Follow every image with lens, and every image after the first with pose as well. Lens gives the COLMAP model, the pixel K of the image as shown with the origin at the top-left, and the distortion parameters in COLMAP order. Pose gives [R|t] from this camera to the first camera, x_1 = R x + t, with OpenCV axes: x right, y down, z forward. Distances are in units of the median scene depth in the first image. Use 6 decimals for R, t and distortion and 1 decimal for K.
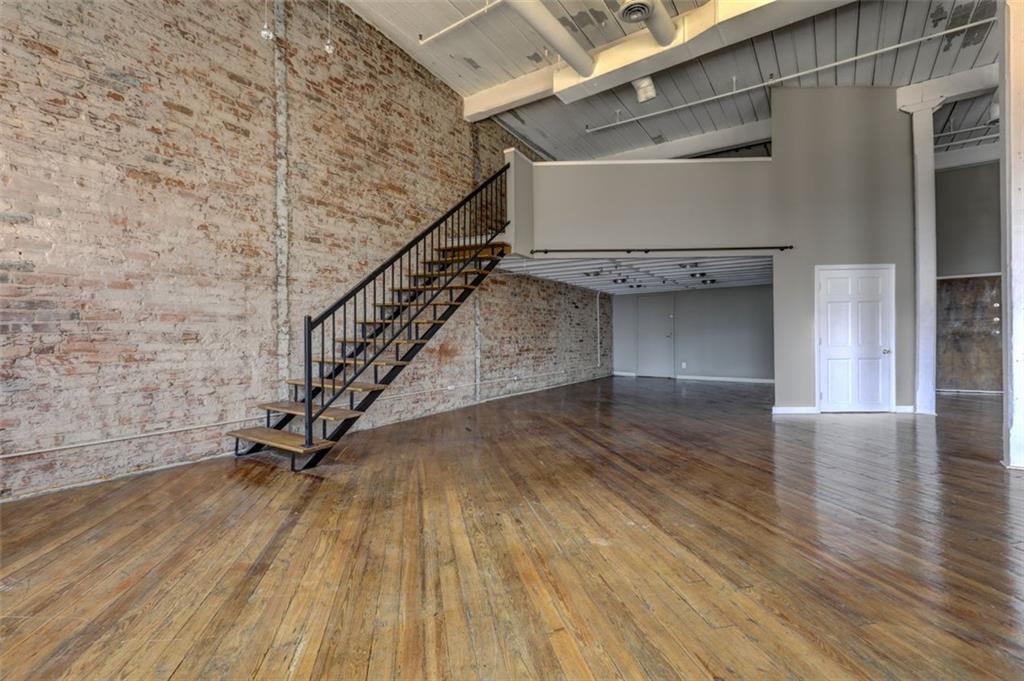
lens RADIAL K [[454.3, 0, 512.7], [0, 454.3, 339.4], [0, 0, 1]] dist [-0.000432, 0.001741]
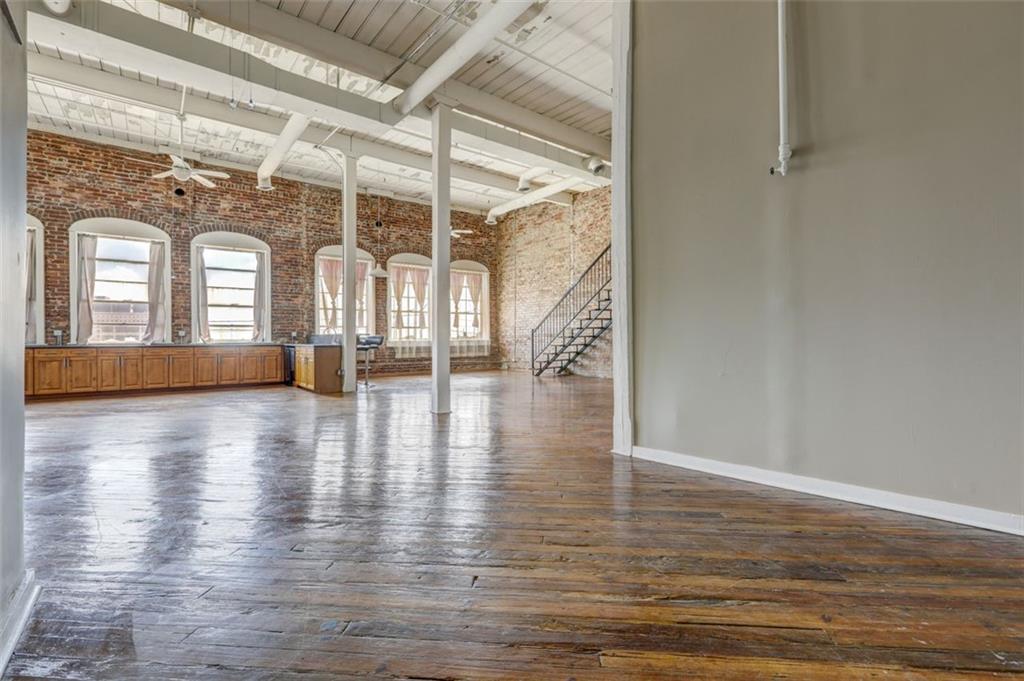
lens RADIAL K [[454.3, 0, 510.8], [0, 454.3, 339.8], [0, 0, 1]] dist [-0.000432, 0.001741]
pose [[-0.287116, 0.011581, -0.957826, 1.714216], [0.003309, 0.999933, 0.011098, -0.007433], [0.957890, 0.000017, -0.287135, 1.113870]]
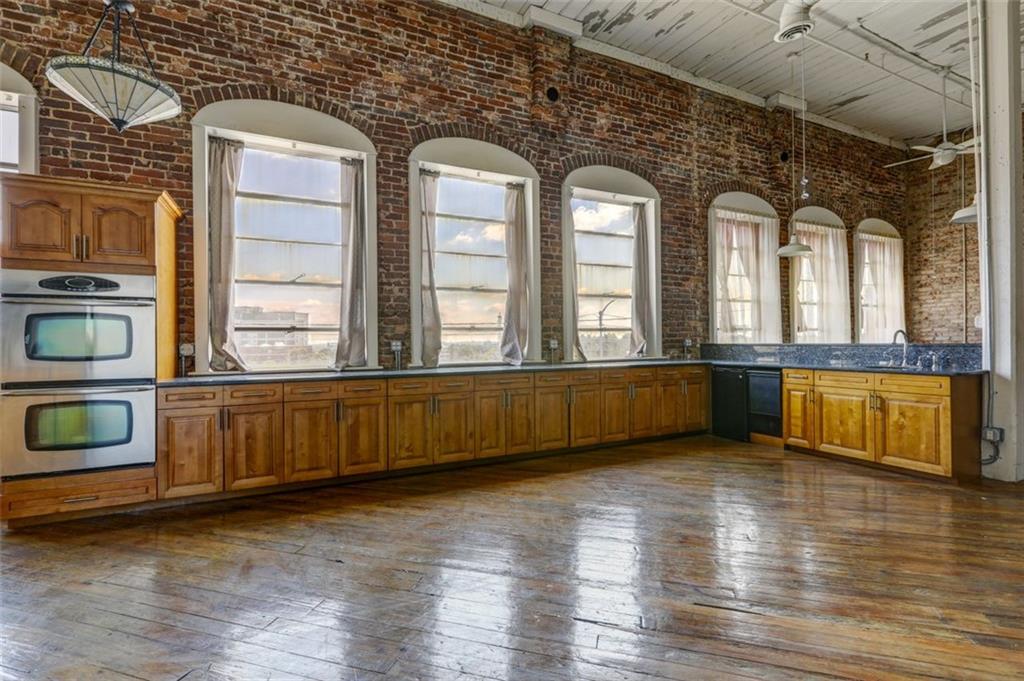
lens RADIAL K [[454.3, 0, 512.7], [0, 454.3, 338.6], [0, 0, 1]] dist [-0.000432, 0.001741]
pose [[-0.478910, 0.007839, -0.877829, 1.337569], [0.011632, 0.999929, 0.002583, -0.030398], [0.877787, -0.008974, -0.478967, -0.127844]]
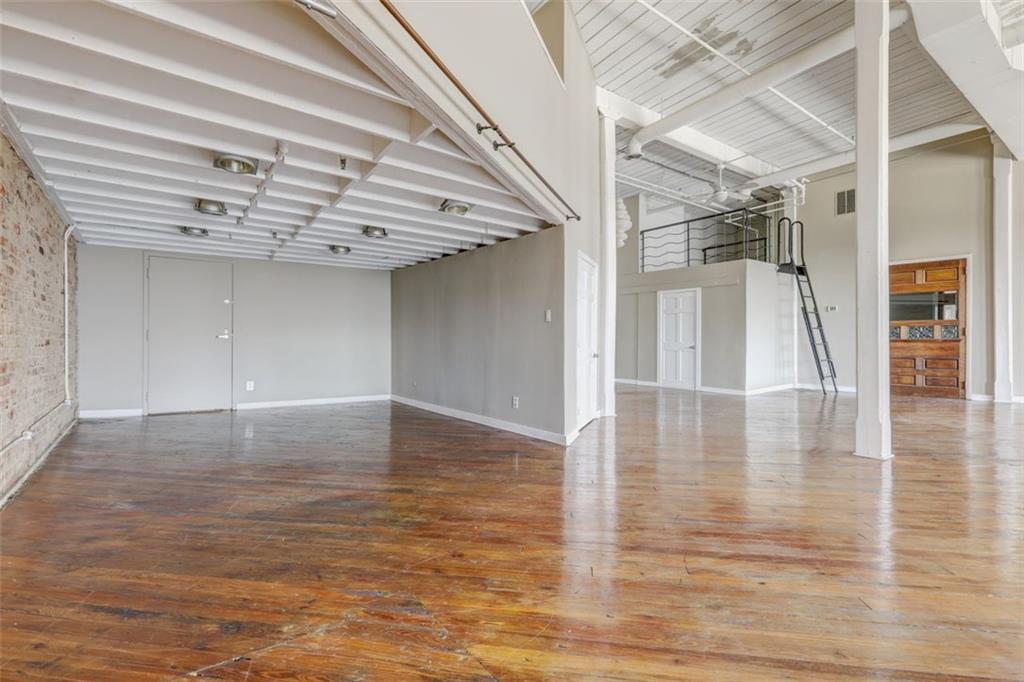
lens RADIAL K [[454.3, 0, 508.8], [0, 454.3, 341.8], [0, 0, 1]] dist [-0.000432, 0.001741]
pose [[0.329777, 0.010010, 0.944006, -0.136826], [-0.001952, 0.999949, -0.009921, 0.009651], [-0.944057, 0.001429, 0.329780, 0.944550]]
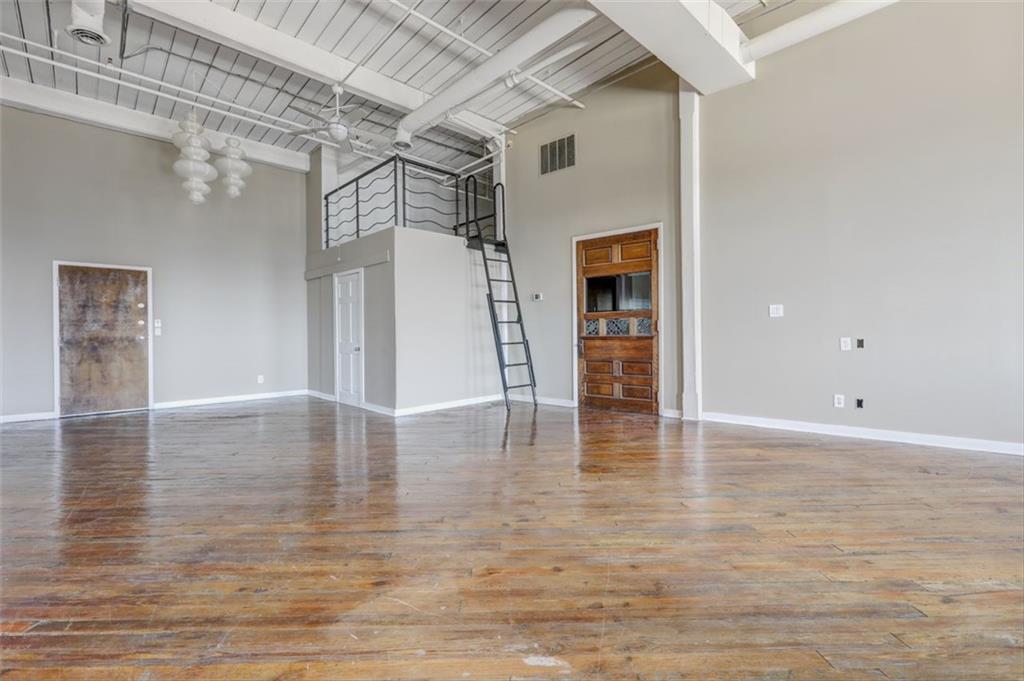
lens RADIAL K [[454.3, 0, 501.3], [0, 454.3, 338.0], [0, 0, 1]] dist [-0.000432, 0.001741]
pose [[0.197649, 0.007795, 0.980242, 0.520524], [0.008377, 0.999918, -0.009641, -0.002205], [-0.980237, 0.010117, 0.197567, 0.252115]]
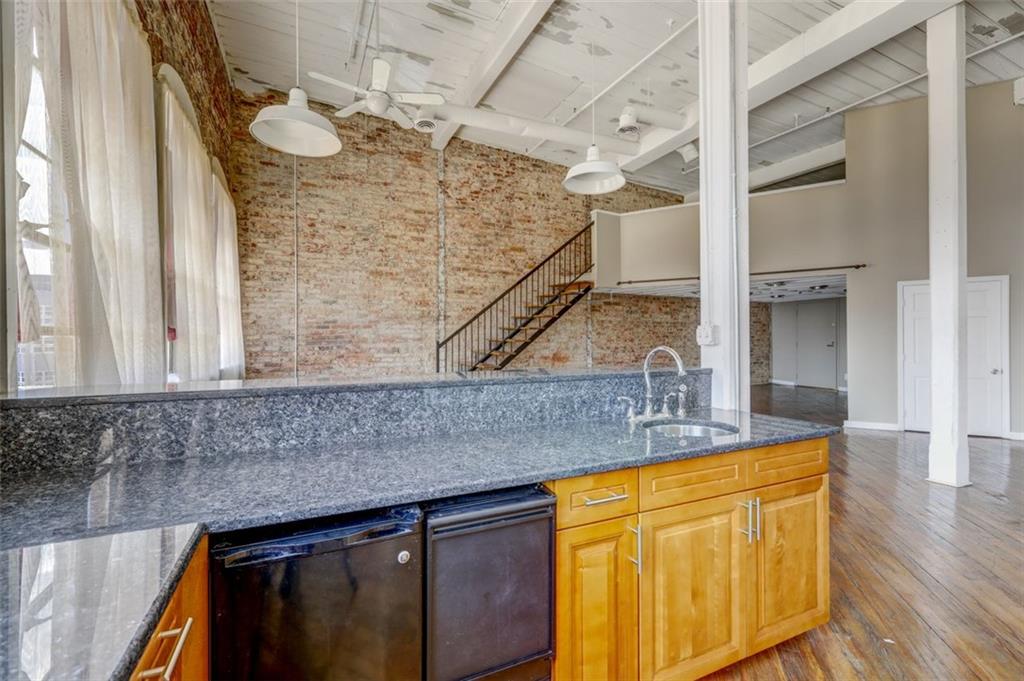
lens RADIAL K [[454.3, 0, 510.2], [0, 454.3, 340.0], [0, 0, 1]] dist [-0.000432, 0.001741]
pose [[0.864255, 0.006470, -0.503013, 0.478557], [-0.003902, 0.999973, 0.006159, -0.042219], [0.503039, -0.003360, 0.864257, -0.308513]]
